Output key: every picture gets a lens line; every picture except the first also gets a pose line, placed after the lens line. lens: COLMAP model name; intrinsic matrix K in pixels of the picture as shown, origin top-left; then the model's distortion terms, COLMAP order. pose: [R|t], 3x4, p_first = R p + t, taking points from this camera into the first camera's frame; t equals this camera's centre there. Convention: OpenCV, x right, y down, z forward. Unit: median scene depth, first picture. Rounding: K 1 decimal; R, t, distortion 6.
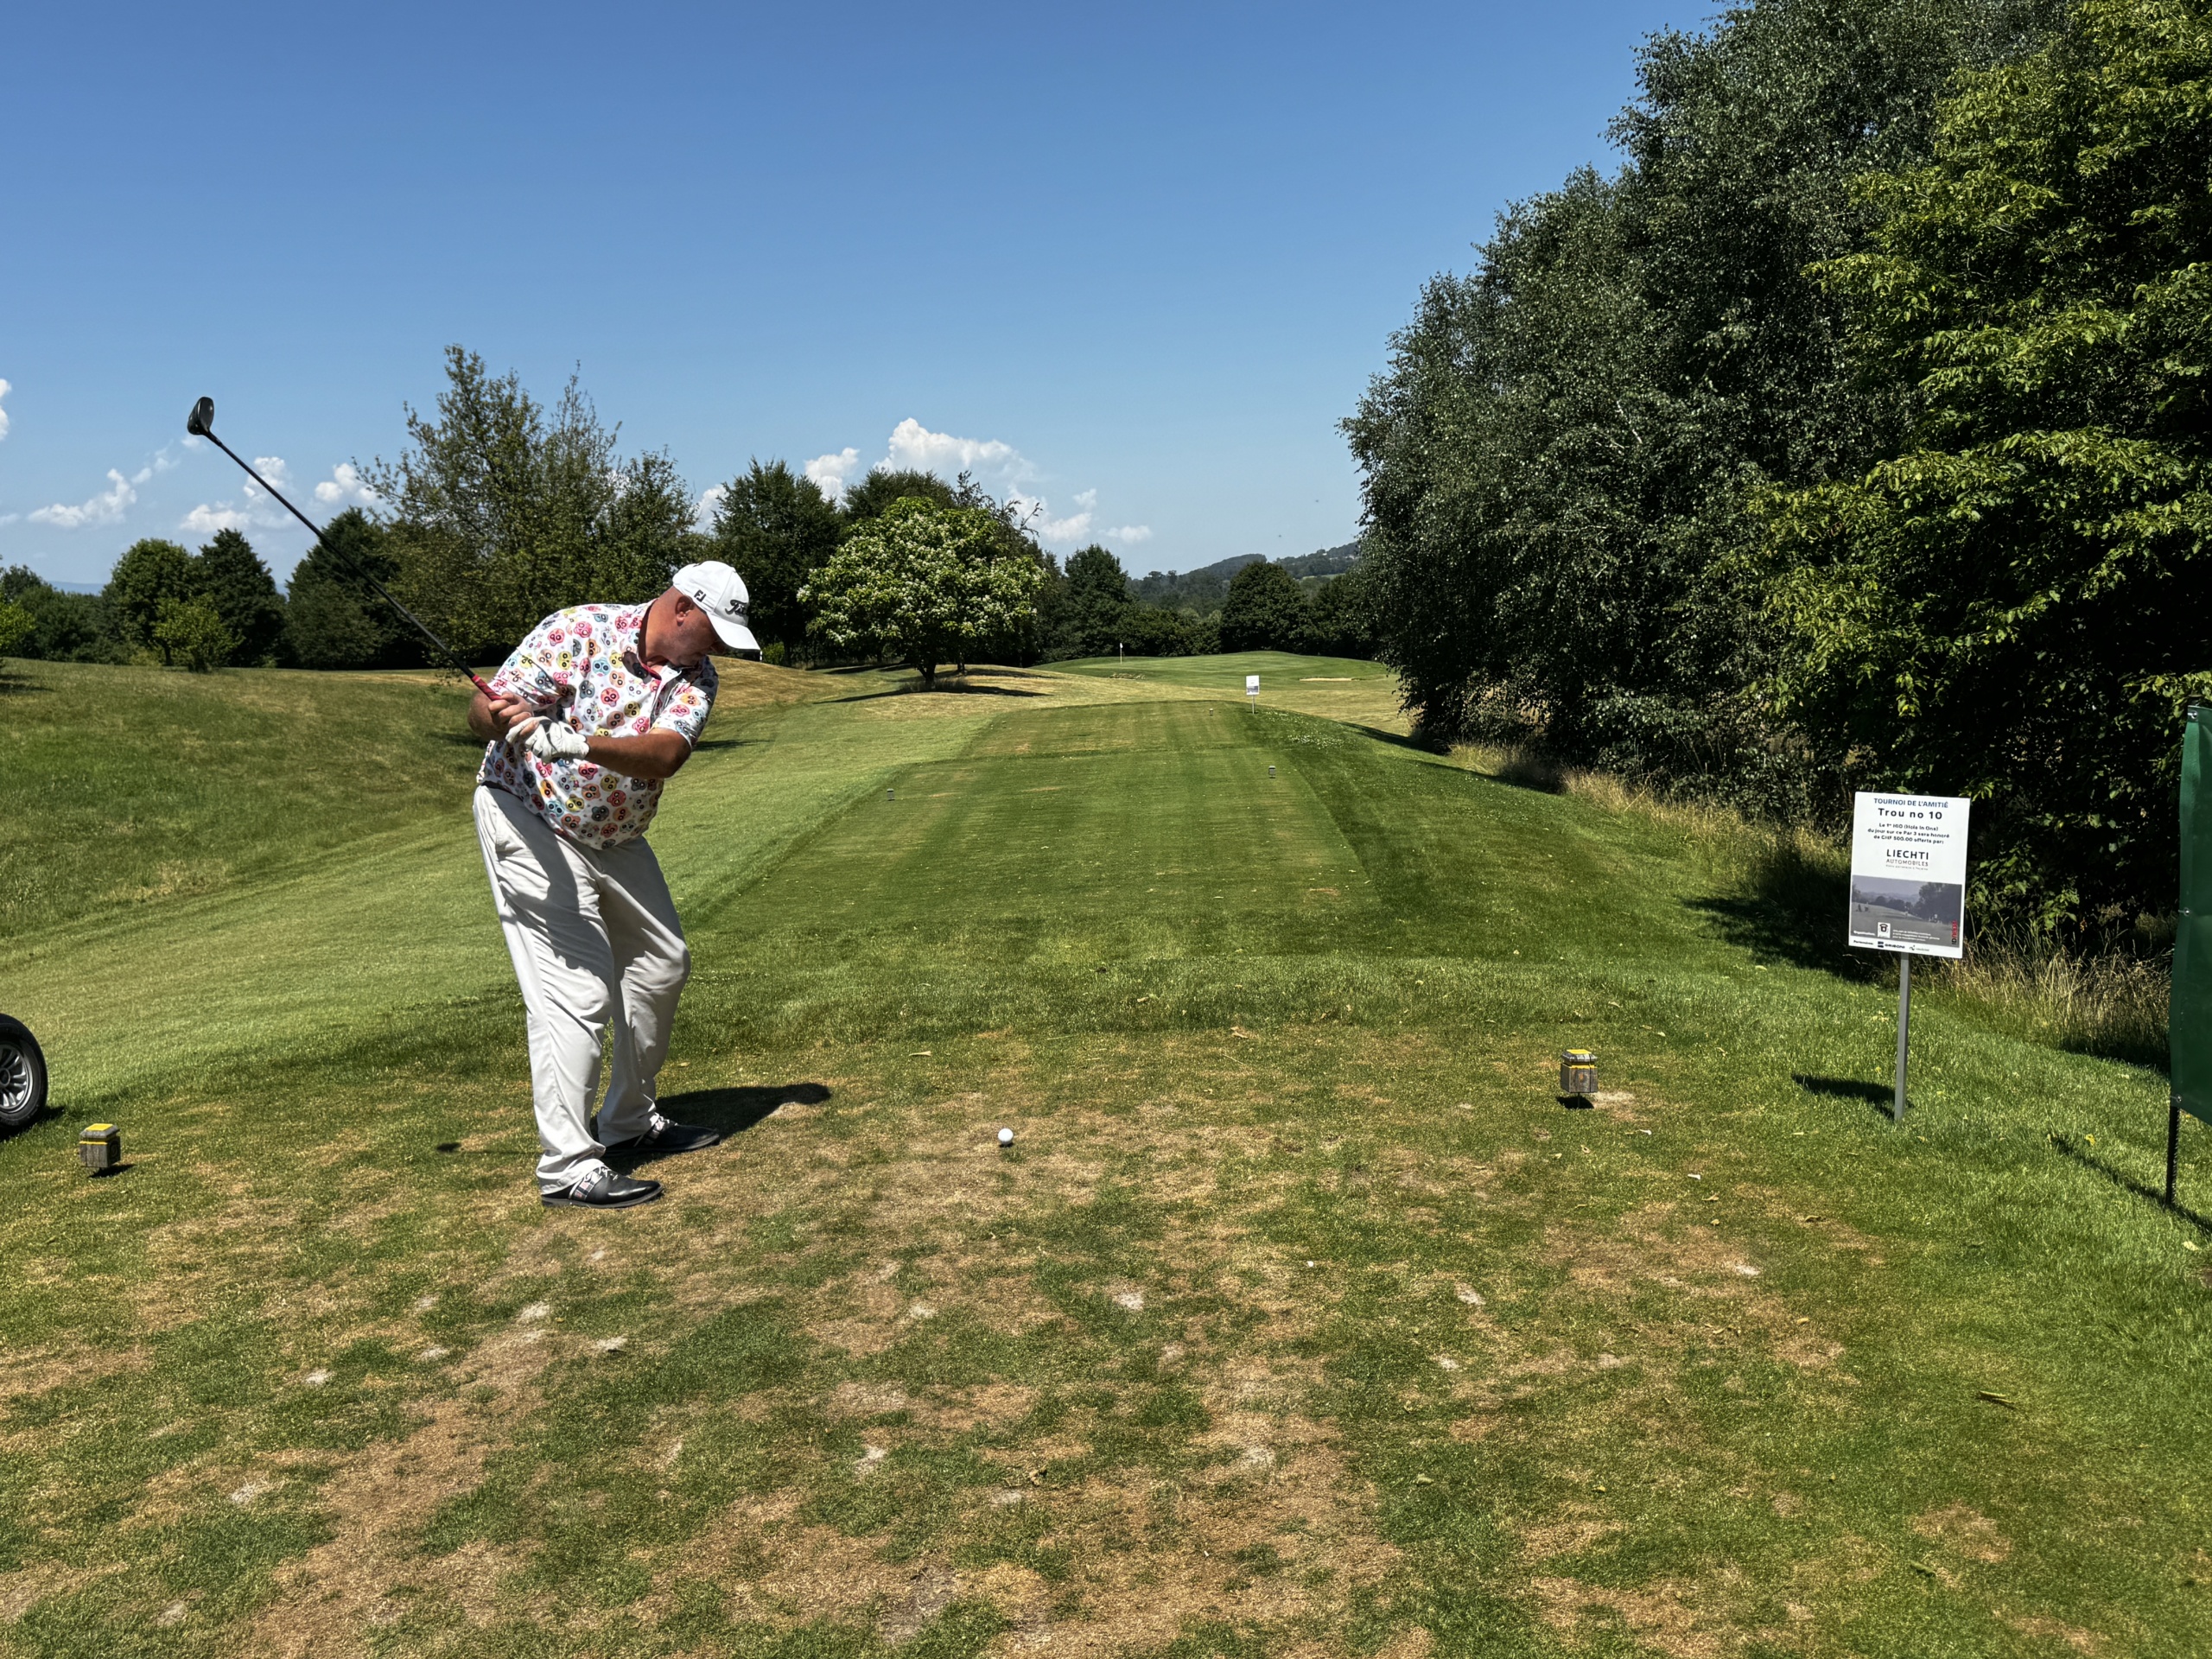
lens RADIAL K [[1932.0, 0, 1103.2], [0, 1932.0, 831.6], [0, 0, 1]] dist [0.003782, 0.000247]
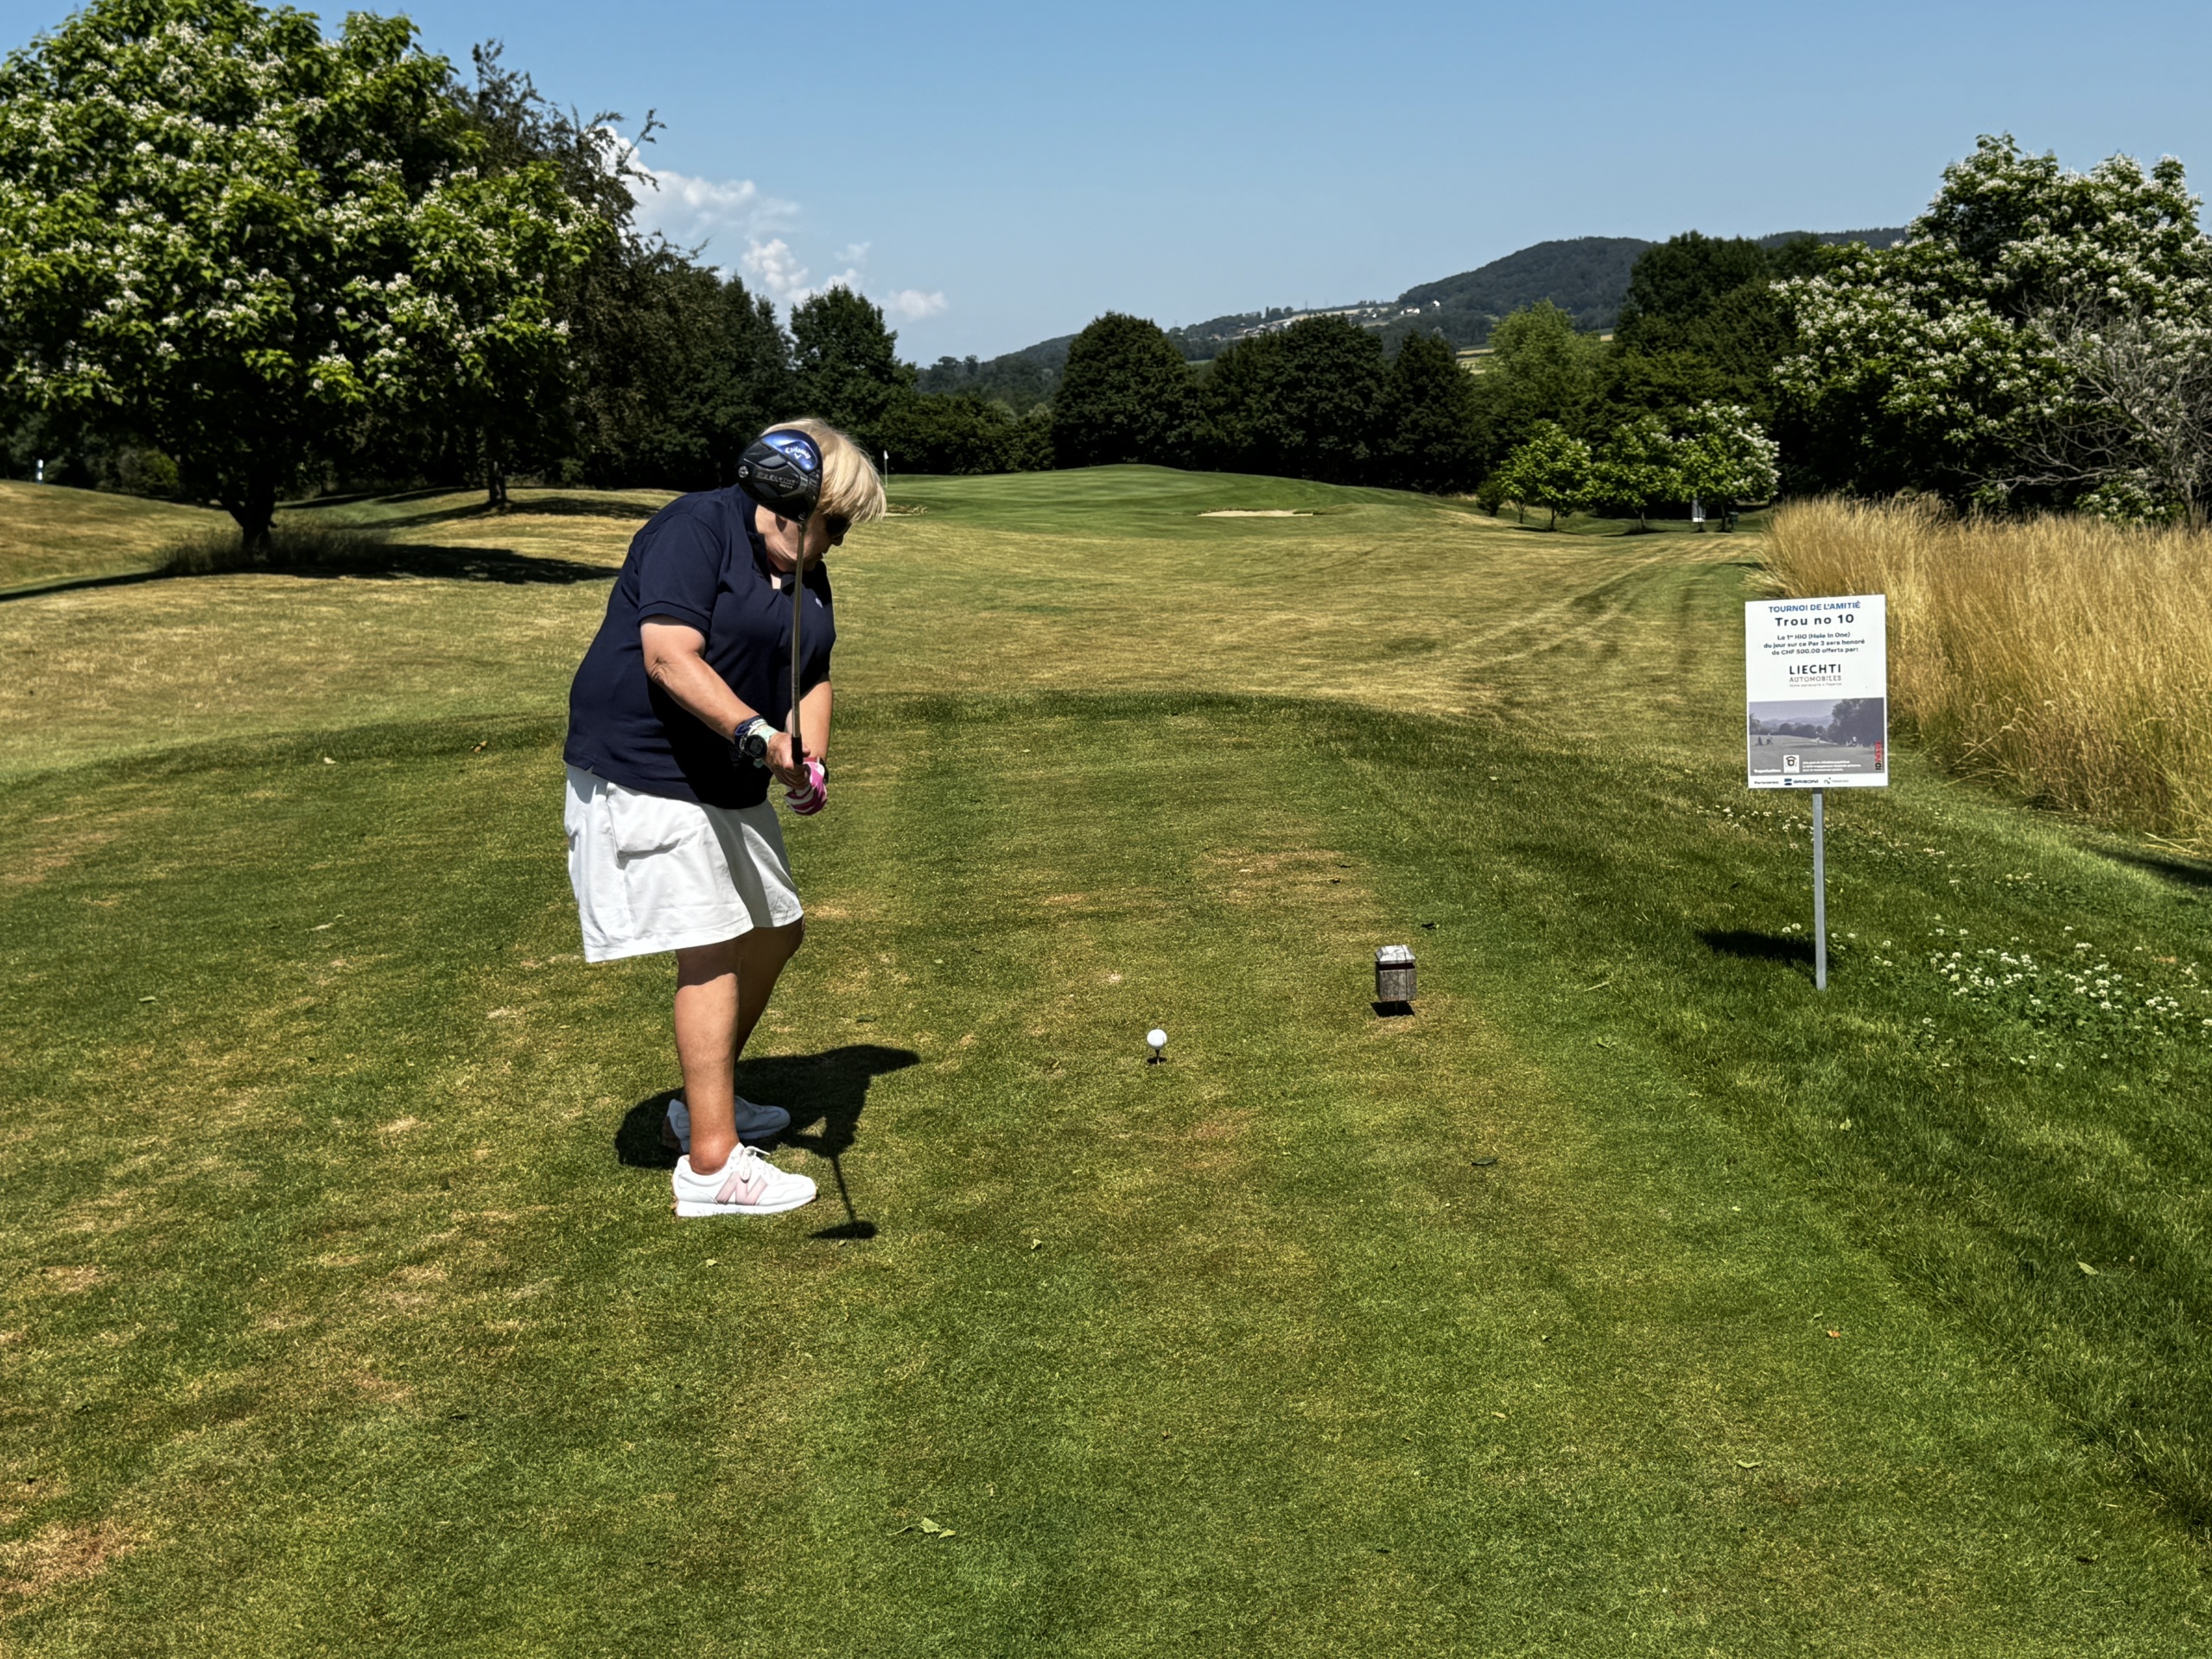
lens RADIAL K [[2636.9, 0, 1110.9], [0, 2636.9, 830.1], [0, 0, 1]] dist [0.036222, 0.000000]
pose [[0.996202, -0.017898, 0.085212, 0.019143], [0.014269, 0.998973, 0.043002, -0.045155], [-0.085894, -0.041623, 0.995434, 0.530442]]
